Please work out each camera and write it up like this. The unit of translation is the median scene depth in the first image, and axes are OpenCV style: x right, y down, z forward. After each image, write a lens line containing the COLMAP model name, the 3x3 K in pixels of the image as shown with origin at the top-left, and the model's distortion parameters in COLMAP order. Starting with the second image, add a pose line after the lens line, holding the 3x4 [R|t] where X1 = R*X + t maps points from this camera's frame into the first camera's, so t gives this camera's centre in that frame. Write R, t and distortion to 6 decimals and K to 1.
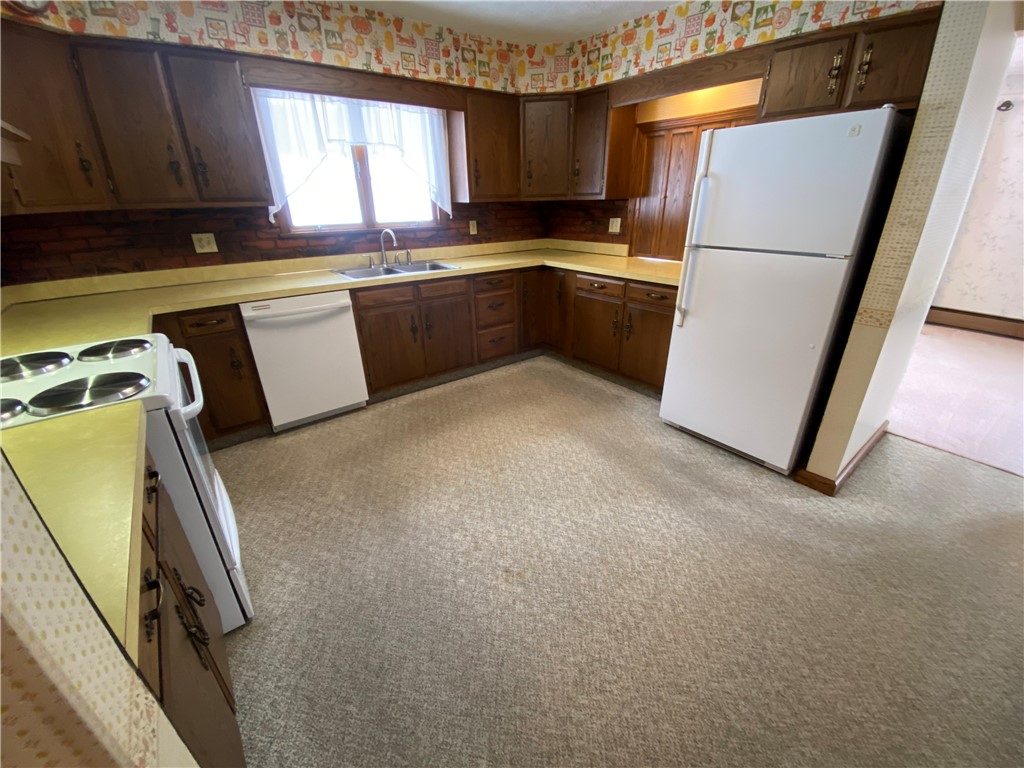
lens RADIAL K [[413.4, 0, 517.0], [0, 413.4, 379.9], [0, 0, 1]] dist [0.059837, -0.046016]
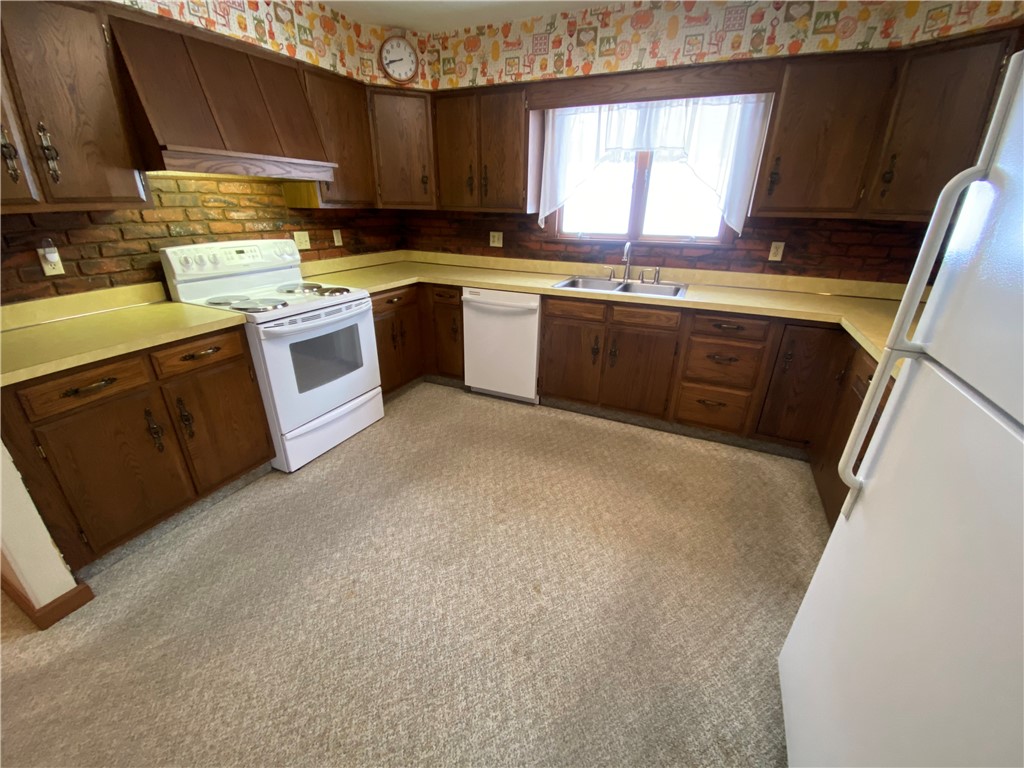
lens RADIAL K [[414.2, 0, 516.3], [0, 414.2, 383.6], [0, 0, 1]] dist [0.026905, -0.023706]
pose [[0.460229, 0.369176, -0.807402, 0.450964], [-0.371353, 0.906111, 0.202634, -0.182430], [0.806403, 0.206573, 0.554113, 0.382658]]
